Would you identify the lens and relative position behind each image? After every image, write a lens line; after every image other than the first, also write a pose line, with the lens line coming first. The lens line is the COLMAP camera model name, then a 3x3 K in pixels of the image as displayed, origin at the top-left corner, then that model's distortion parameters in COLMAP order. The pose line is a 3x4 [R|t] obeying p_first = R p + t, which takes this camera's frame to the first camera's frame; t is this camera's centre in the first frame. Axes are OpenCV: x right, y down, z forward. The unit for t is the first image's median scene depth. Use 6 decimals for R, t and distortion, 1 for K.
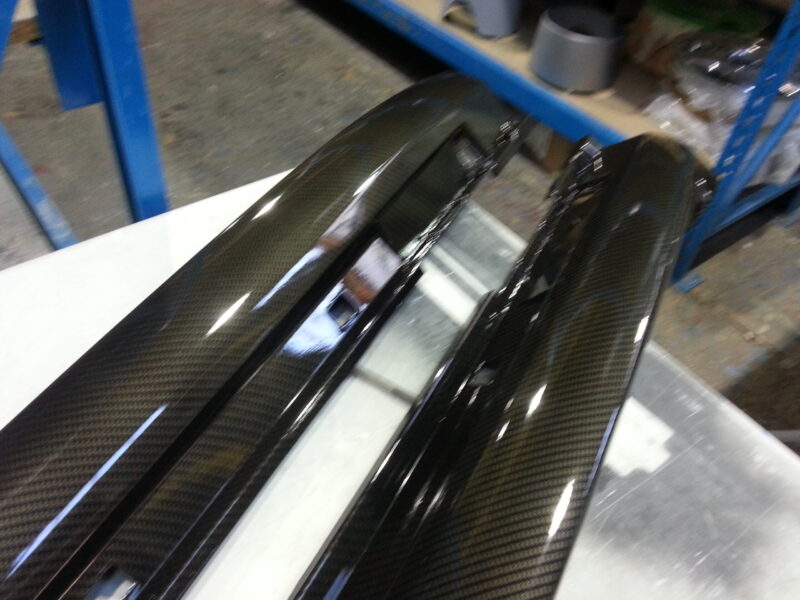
lens RADIAL K [[660.3, 0, 400.0], [0, 660.3, 300.0], [0, 0, 1]] dist [-0.097210, -0.005957]
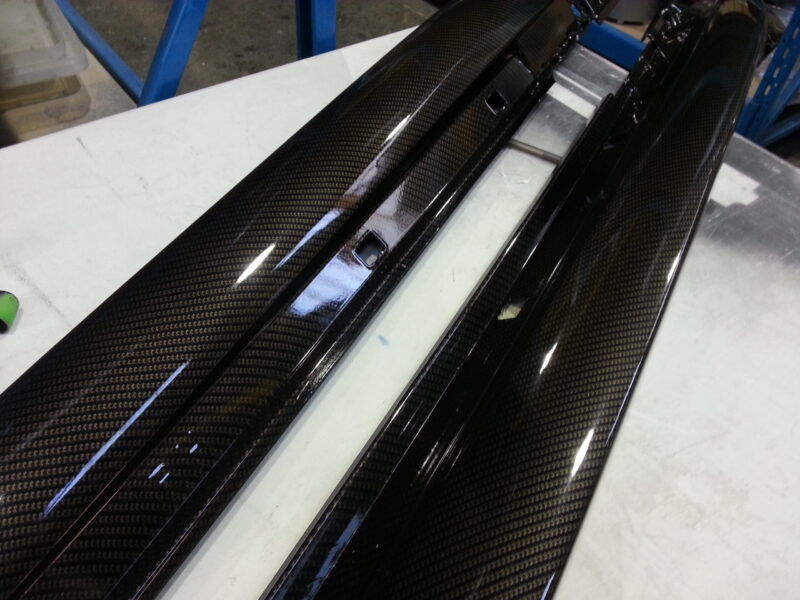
lens RADIAL K [[653.7, 0, 400.0], [0, 653.7, 300.0], [0, 0, 1]] dist [-0.000019, -0.094241]
pose [[0.999478, 0.013517, -0.029341, -0.205817], [-0.011643, 0.997937, 0.063133, 0.283507], [0.030134, -0.062759, 0.997574, -0.267385]]
